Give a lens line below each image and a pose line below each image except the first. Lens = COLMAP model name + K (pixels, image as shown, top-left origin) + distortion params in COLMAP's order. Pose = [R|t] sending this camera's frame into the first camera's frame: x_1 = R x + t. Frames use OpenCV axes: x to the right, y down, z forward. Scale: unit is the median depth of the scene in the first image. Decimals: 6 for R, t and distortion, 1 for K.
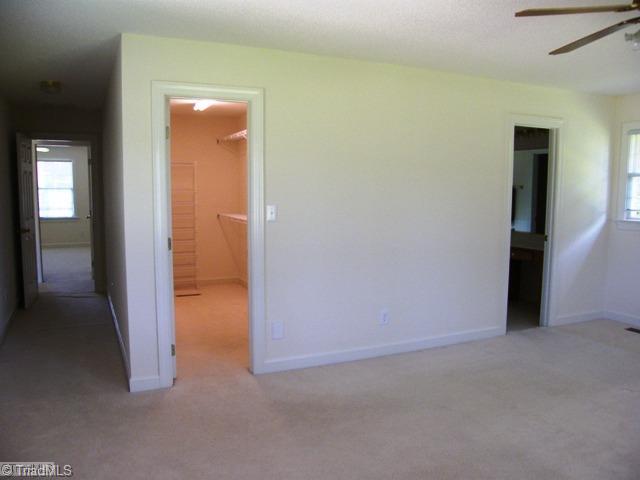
lens RADIAL K [[506.9, 0, 320.0], [0, 506.9, 240.0], [0, 0, 1]] dist [-0.187616, 0.179977]
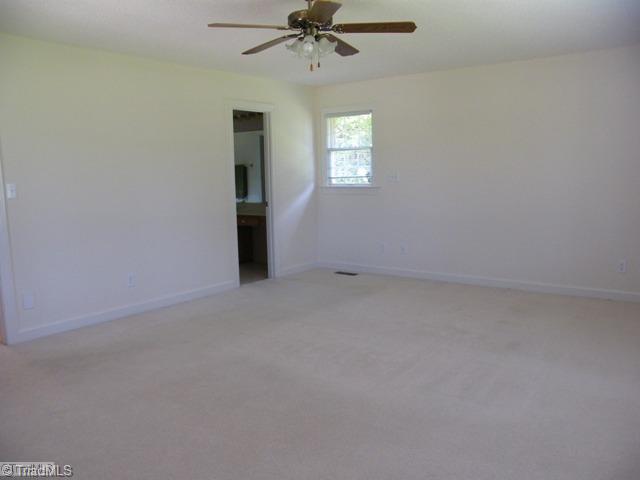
lens RADIAL K [[506.9, 0, 320.0], [0, 506.9, 240.0], [0, 0, 1]] dist [-0.187616, 0.179977]
pose [[0.880815, -0.092392, 0.464358, -0.003143], [0.080751, 0.995721, 0.044944, 0.038312], [-0.466523, -0.002090, 0.884506, -0.145759]]
